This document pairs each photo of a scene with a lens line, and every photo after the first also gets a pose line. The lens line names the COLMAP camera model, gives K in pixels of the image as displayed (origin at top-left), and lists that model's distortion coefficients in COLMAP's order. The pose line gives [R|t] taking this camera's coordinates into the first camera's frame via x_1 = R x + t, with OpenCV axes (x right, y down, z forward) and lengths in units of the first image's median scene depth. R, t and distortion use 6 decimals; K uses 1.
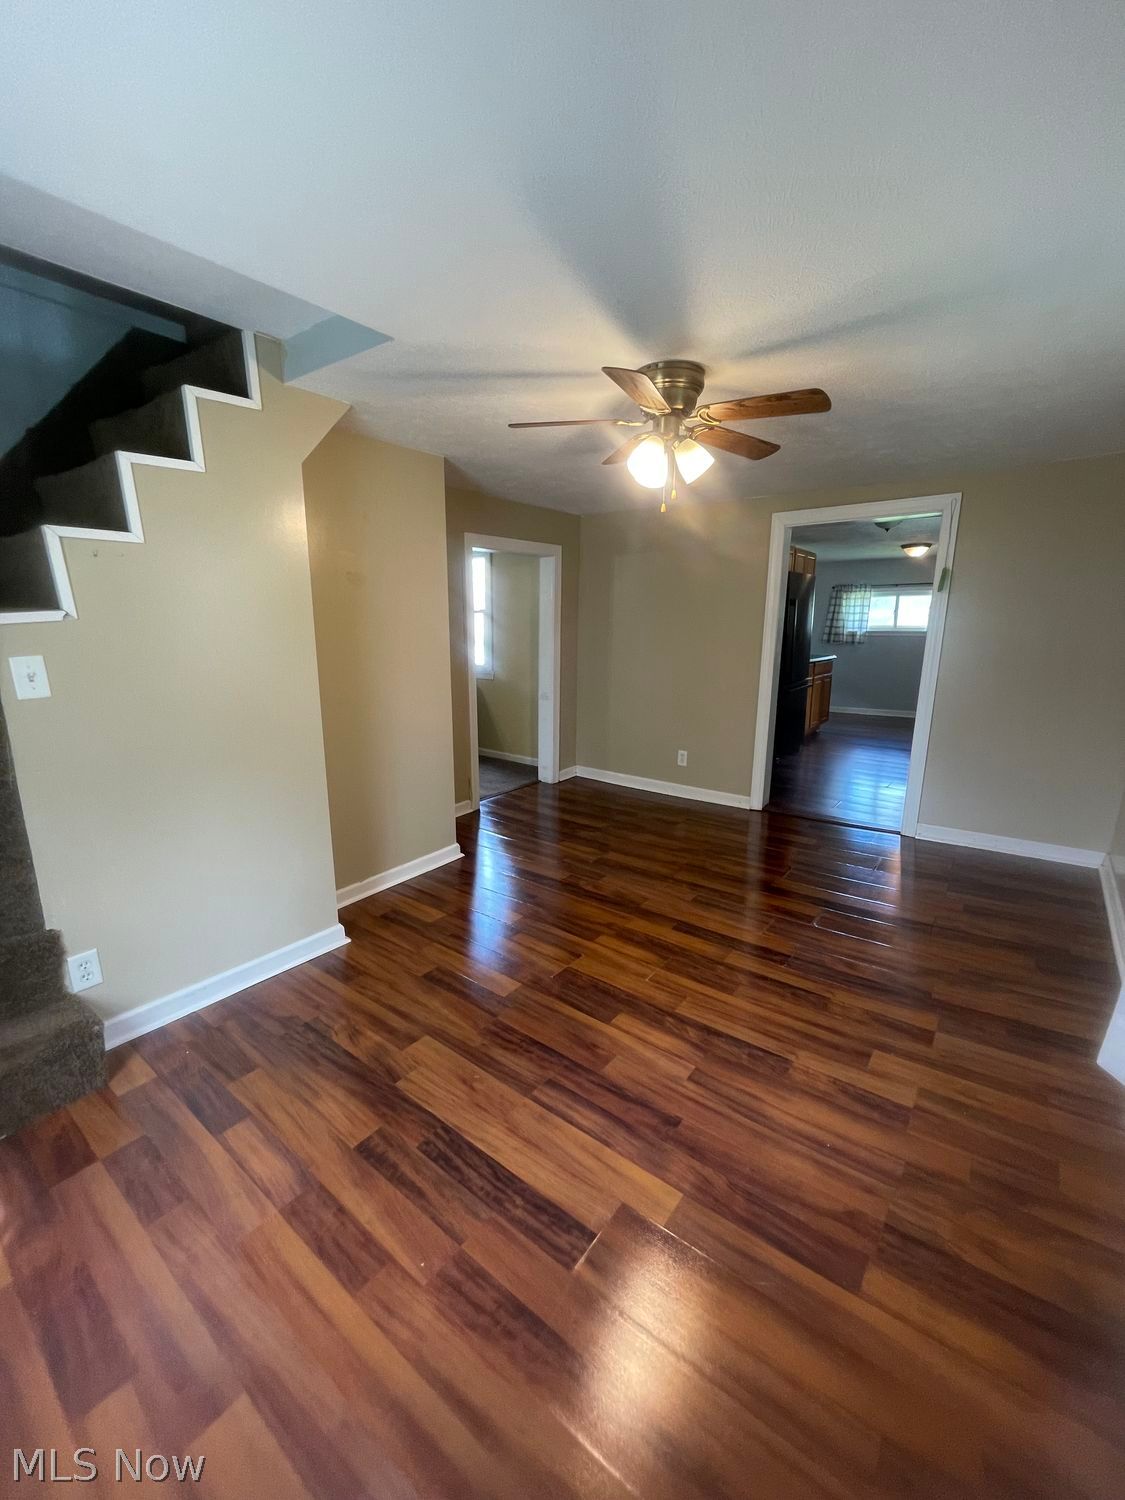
lens RADIAL K [[607.7, 0, 562.5], [0, 607.7, 750.0], [0, 0, 1]] dist [-0.000607, -0.000285]
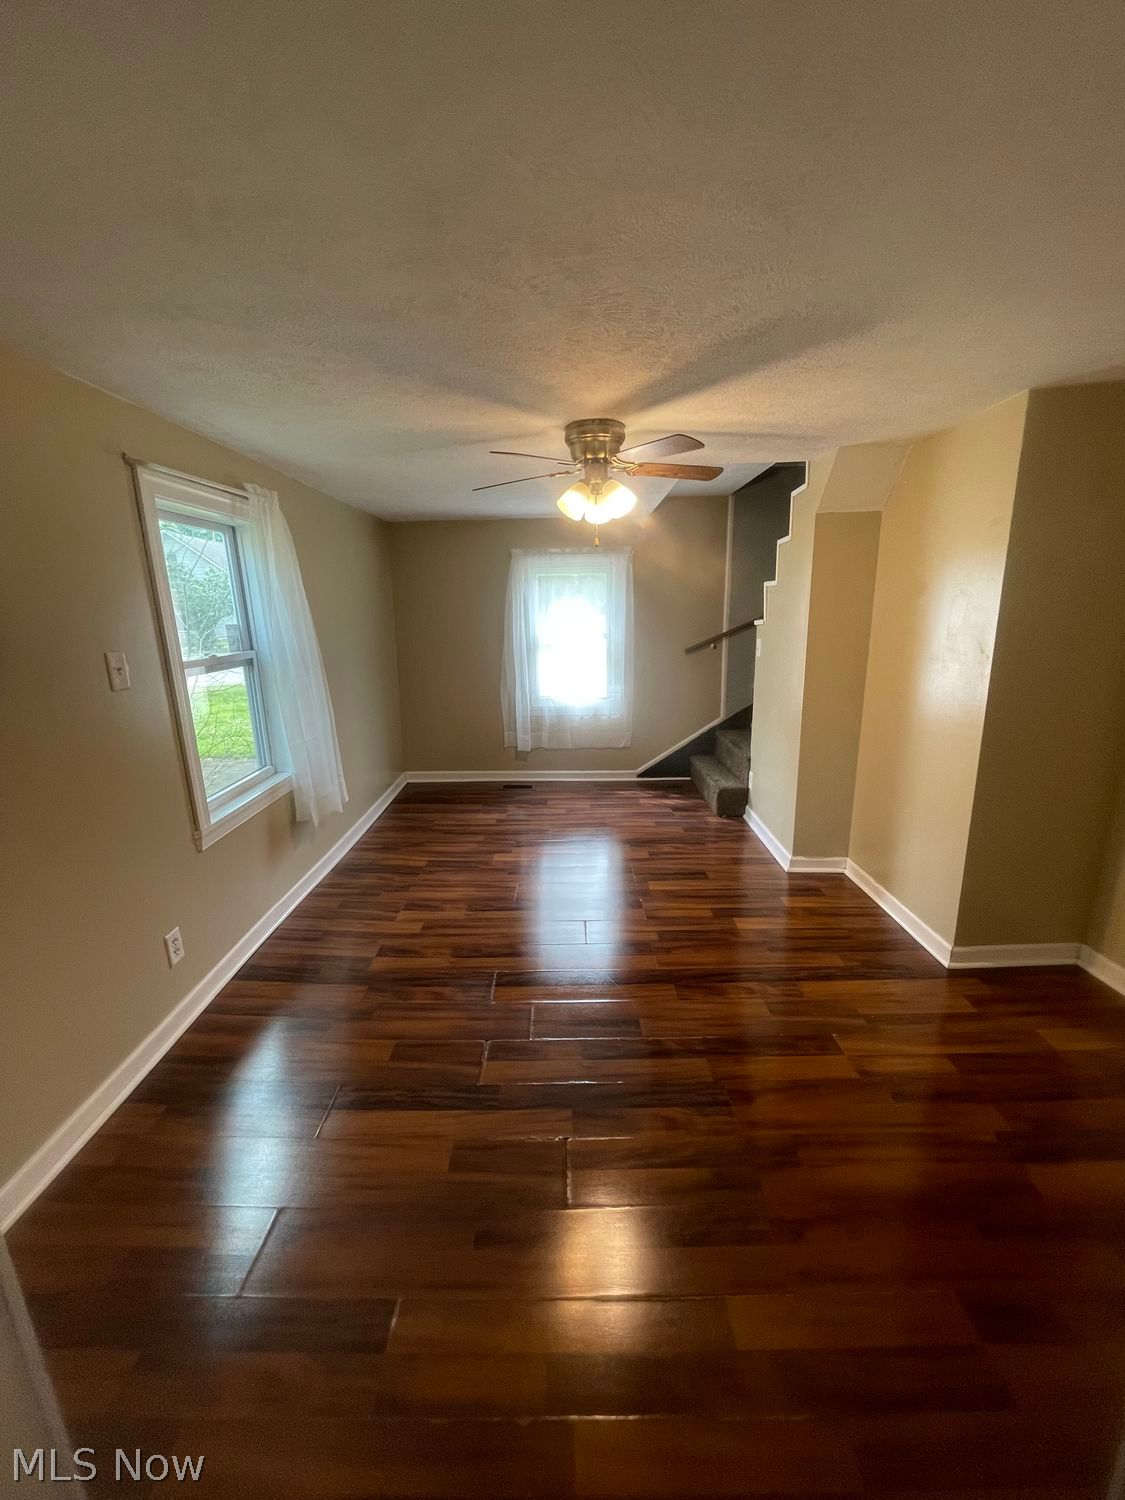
lens RADIAL K [[595.0, 0, 562.5], [0, 595.0, 750.0], [0, 0, 1]] dist [0.000129, -0.000035]
pose [[-0.790315, 0.152654, -0.593379, 1.045764], [-0.112269, 0.915987, 0.385180, -0.506464], [0.602326, 0.371031, -0.706780, 2.103549]]
